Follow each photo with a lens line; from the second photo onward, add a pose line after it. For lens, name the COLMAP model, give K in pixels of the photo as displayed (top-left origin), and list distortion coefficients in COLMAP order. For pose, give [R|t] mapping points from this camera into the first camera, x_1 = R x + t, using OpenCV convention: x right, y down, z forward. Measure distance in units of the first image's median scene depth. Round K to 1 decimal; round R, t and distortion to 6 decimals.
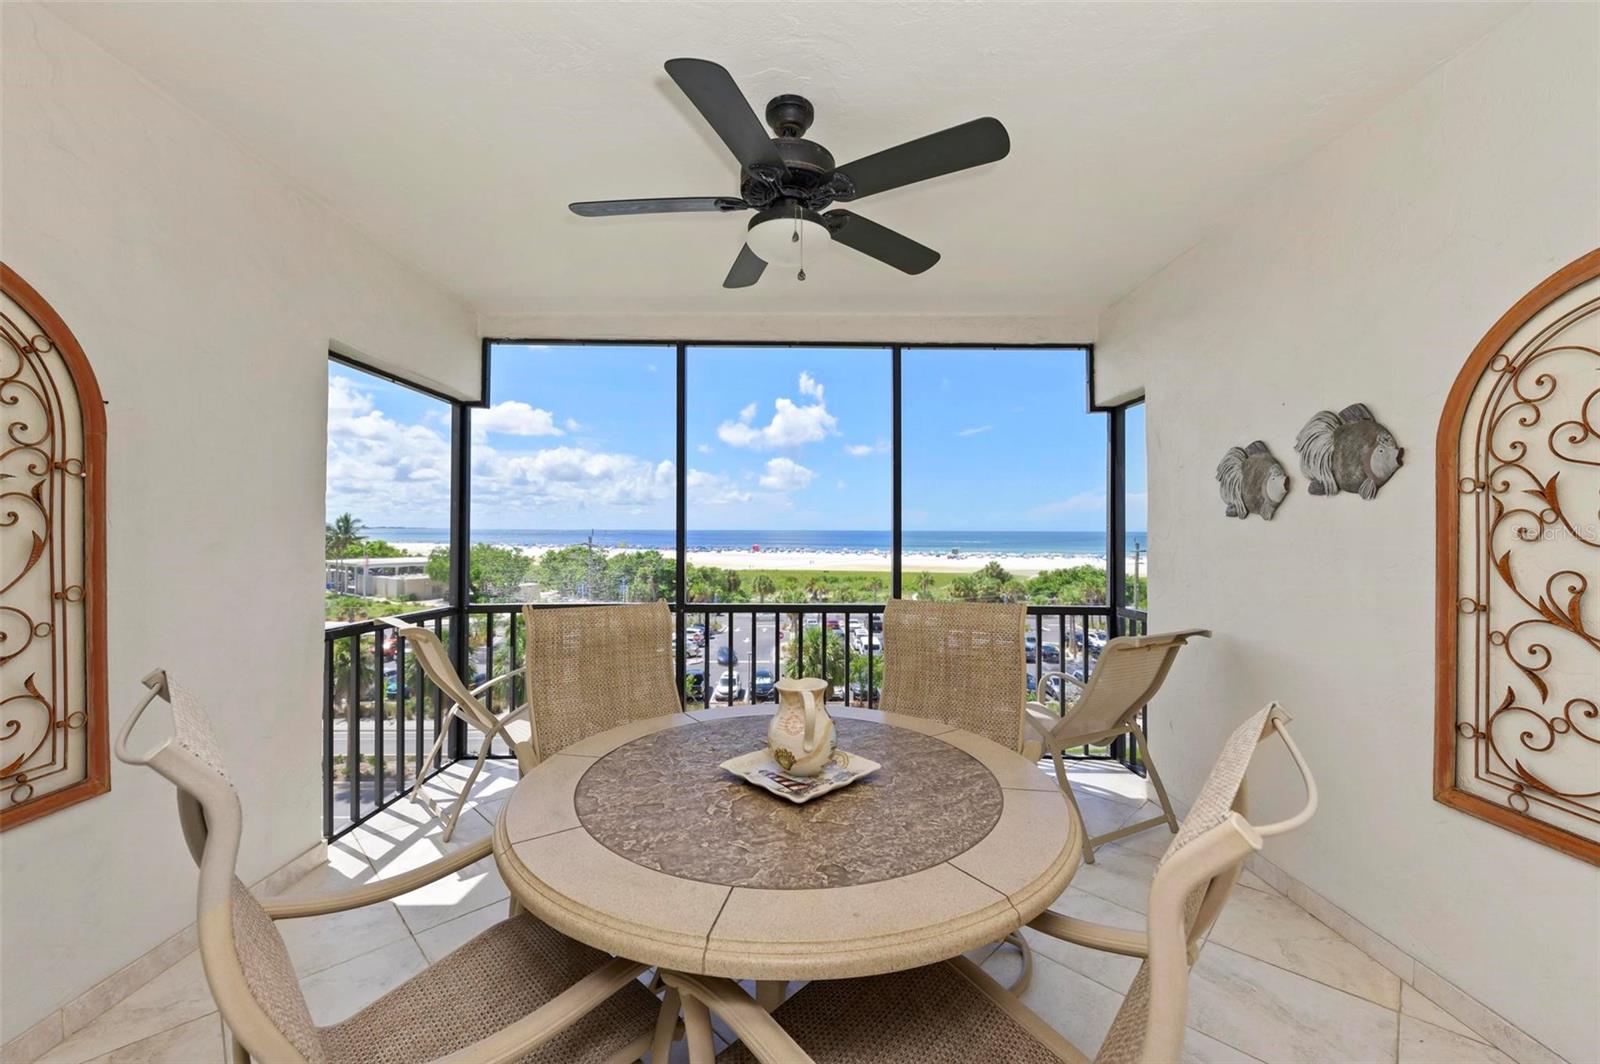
lens RADIAL K [[610.9, 0, 795.9], [0, 610.9, 522.0], [0, 0, 1]] dist [0.011224, -0.006361]
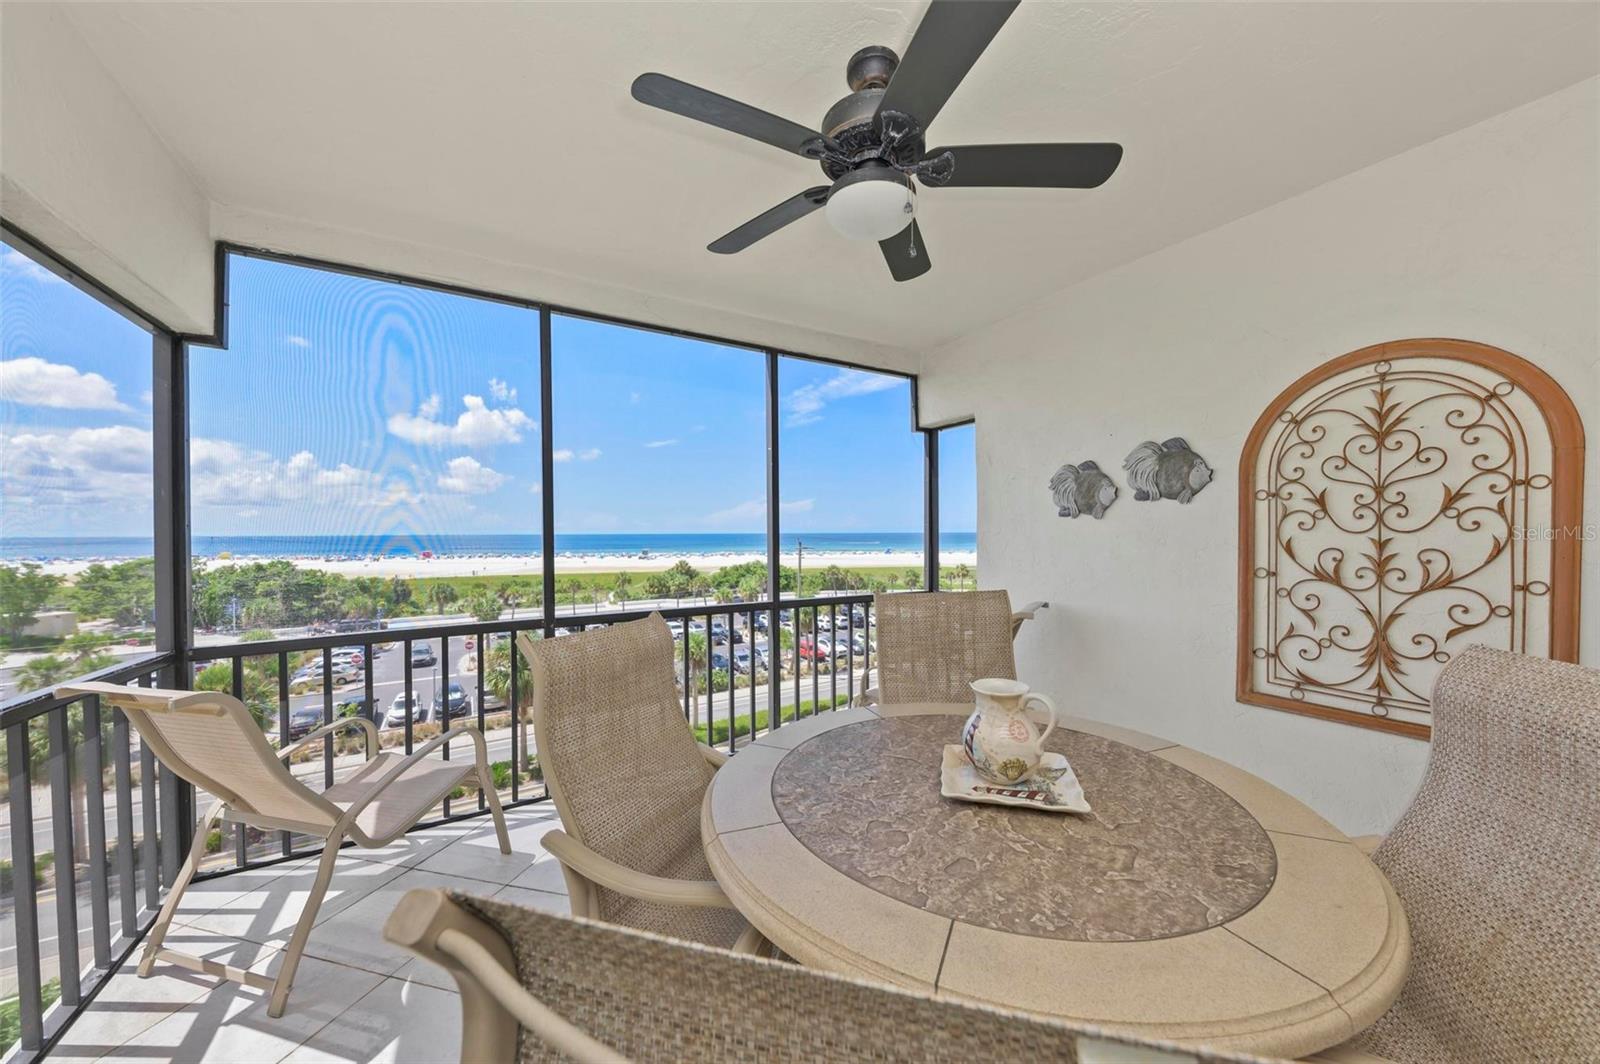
lens RADIAL K [[550.4, 0, 794.8], [0, 550.4, 534.3], [0, 0, 1]] dist [0.010956, -0.006790]
pose [[0.864719, -0.009406, 0.502168, -0.620691], [0.001814, 0.999877, 0.015605, 0.015736], [-0.502253, -0.012583, 0.864629, 0.387635]]
